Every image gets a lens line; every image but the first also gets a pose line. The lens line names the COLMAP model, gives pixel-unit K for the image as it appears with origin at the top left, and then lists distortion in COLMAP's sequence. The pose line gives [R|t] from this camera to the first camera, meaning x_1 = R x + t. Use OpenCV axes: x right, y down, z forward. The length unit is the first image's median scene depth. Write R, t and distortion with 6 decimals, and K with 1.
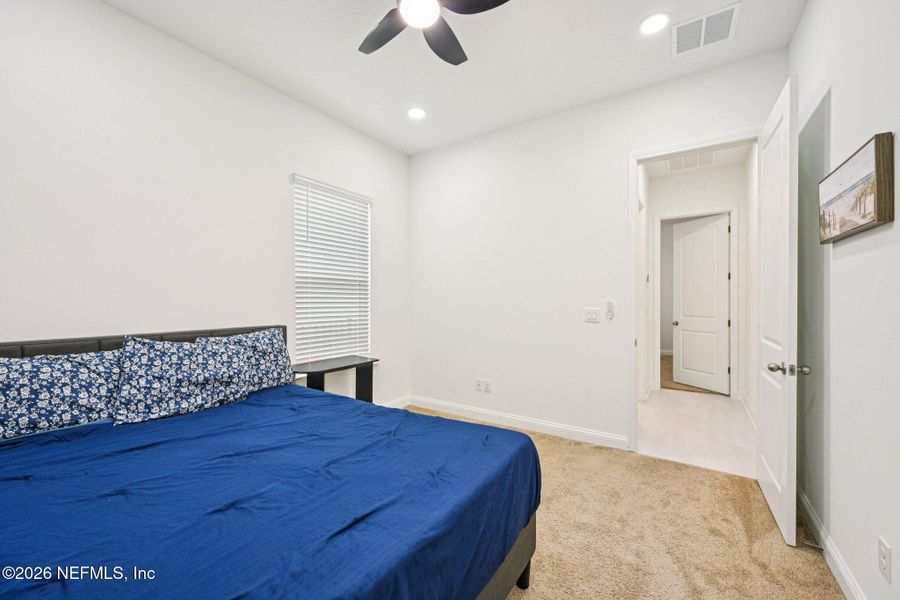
lens RADIAL K [[353.7, 0, 449.9], [0, 353.7, 300.2], [0, 0, 1]] dist [0.000162, -0.000142]
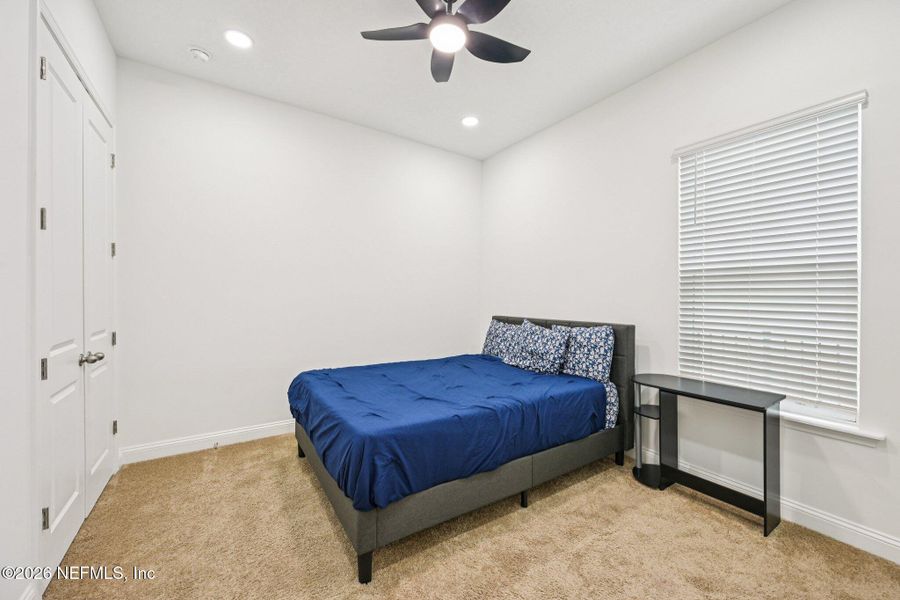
lens RADIAL K [[353.7, 0, 449.0], [0, 353.7, 296.0], [0, 0, 1]] dist [0.000162, -0.000142]
pose [[-0.394884, 0.007469, -0.918701, 0.682040], [0.001966, 0.999972, 0.007285, -0.019058], [0.918729, 0.001071, -0.394887, 1.036528]]
